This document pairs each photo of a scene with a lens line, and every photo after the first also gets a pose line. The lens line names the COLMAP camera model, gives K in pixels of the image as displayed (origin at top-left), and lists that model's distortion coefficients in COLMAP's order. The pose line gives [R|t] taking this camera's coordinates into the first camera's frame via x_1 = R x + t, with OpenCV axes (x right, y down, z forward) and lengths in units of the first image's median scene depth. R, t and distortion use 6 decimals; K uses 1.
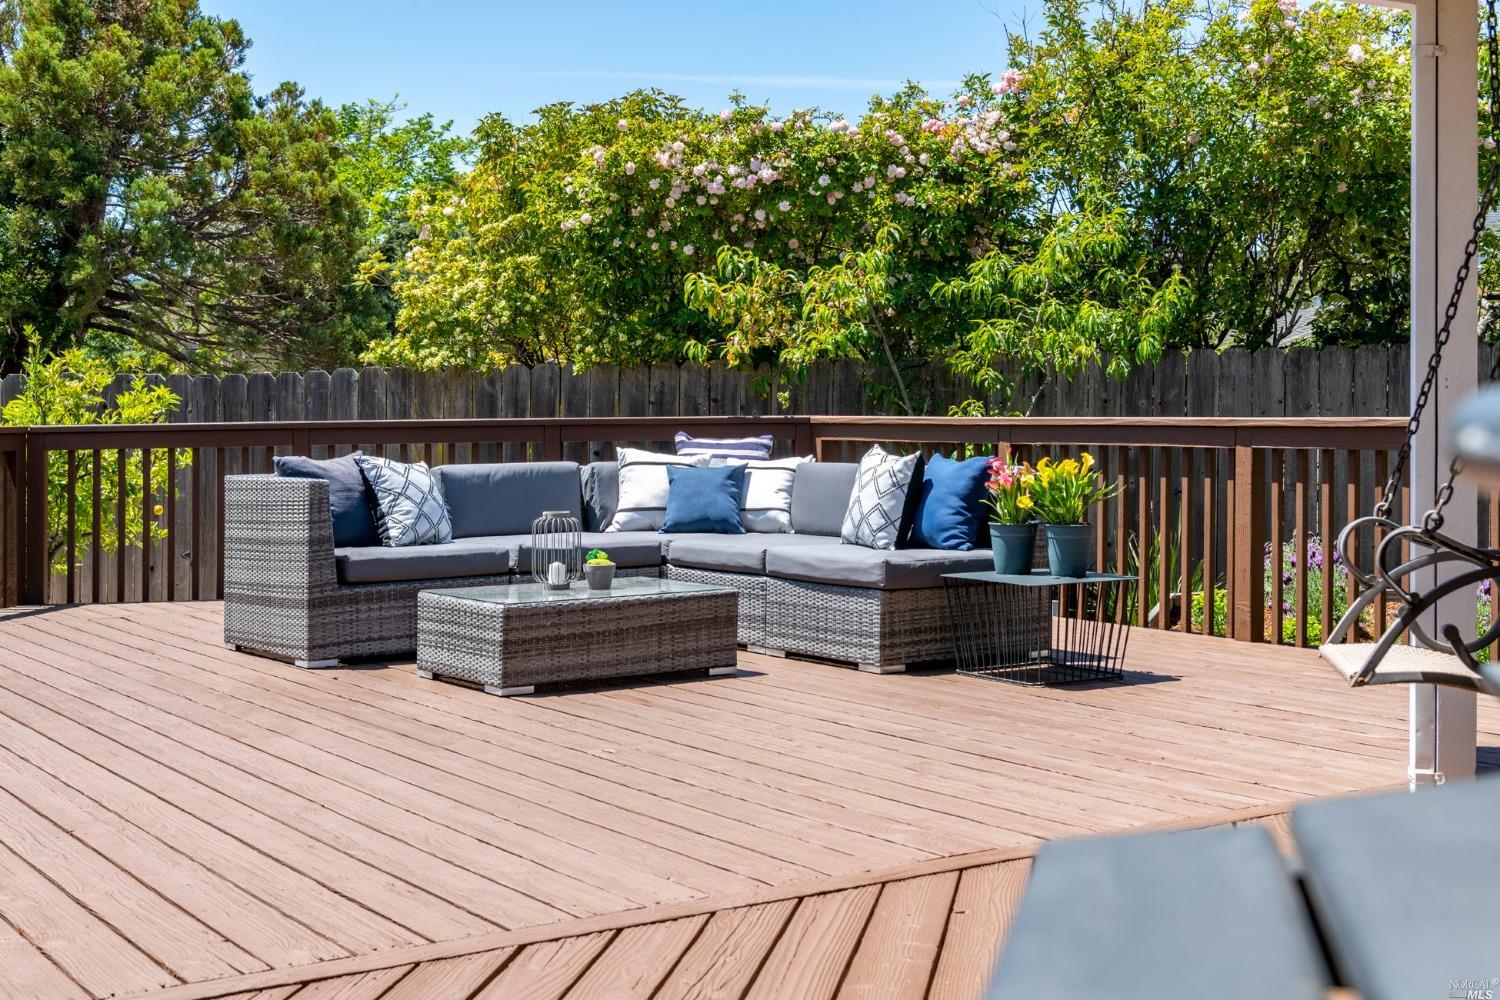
lens RADIAL K [[1931.3, 0, 765.2], [0, 1931.3, 410.3], [0, 0, 1]] dist [0.001052, 0.000000]
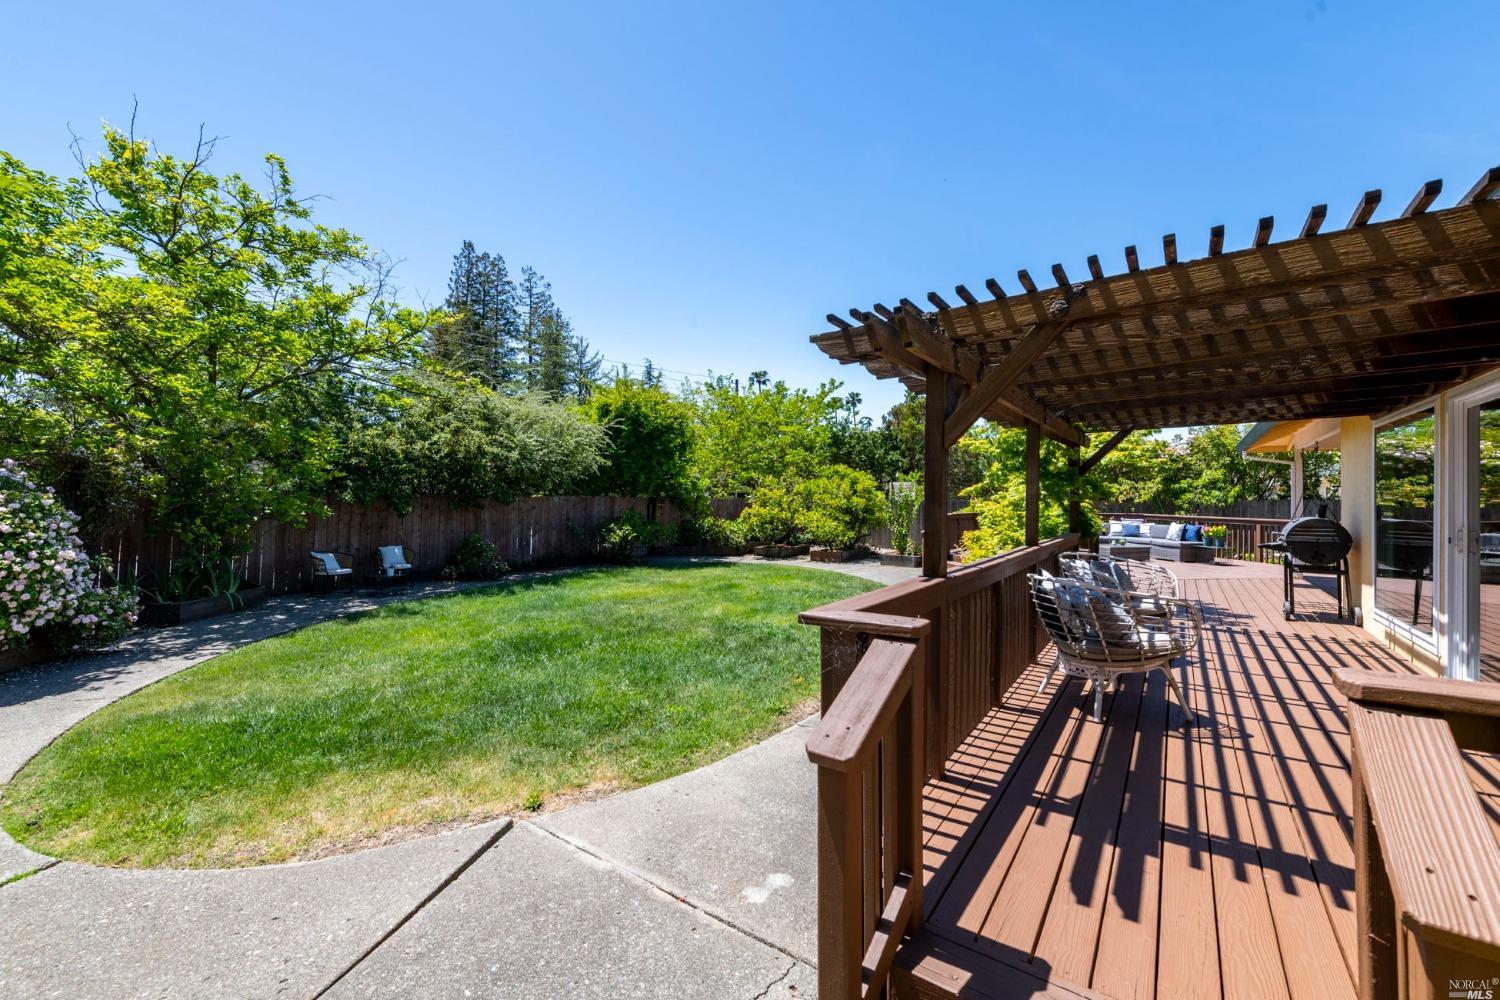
lens RADIAL K [[625.2, 0, 737.8], [0, 625.2, 484.2], [0, 0, 1]] dist [0.000505, 0.000166]
pose [[0.904058, 0.004524, -0.427386, -0.216090], [-0.012470, 0.999797, -0.015795, -0.032899], [0.427228, 0.019609, 0.903931, -0.808694]]
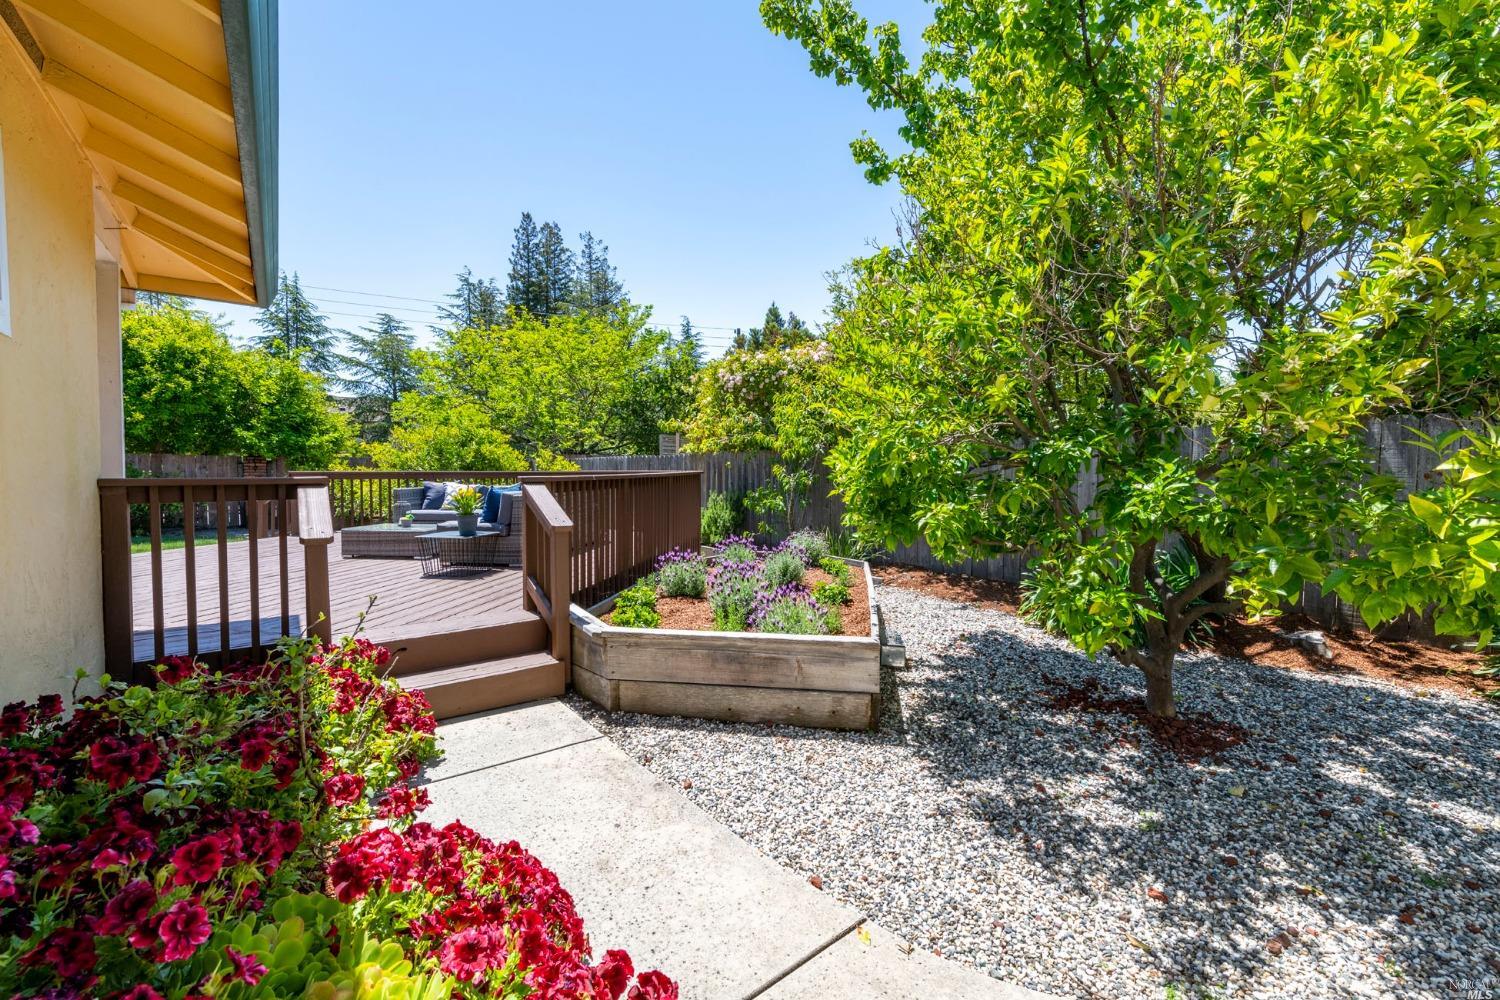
lens RADIAL K [[625.2, 0, 758.0], [0, 625.2, 492.4], [0, 0, 1]] dist [0.000505, 0.000166]
pose [[0.726775, 0.032977, -0.686084, 0.691127], [-0.003559, 0.999014, 0.044248, -0.001365], [0.686867, -0.029717, 0.726176, 0.460486]]
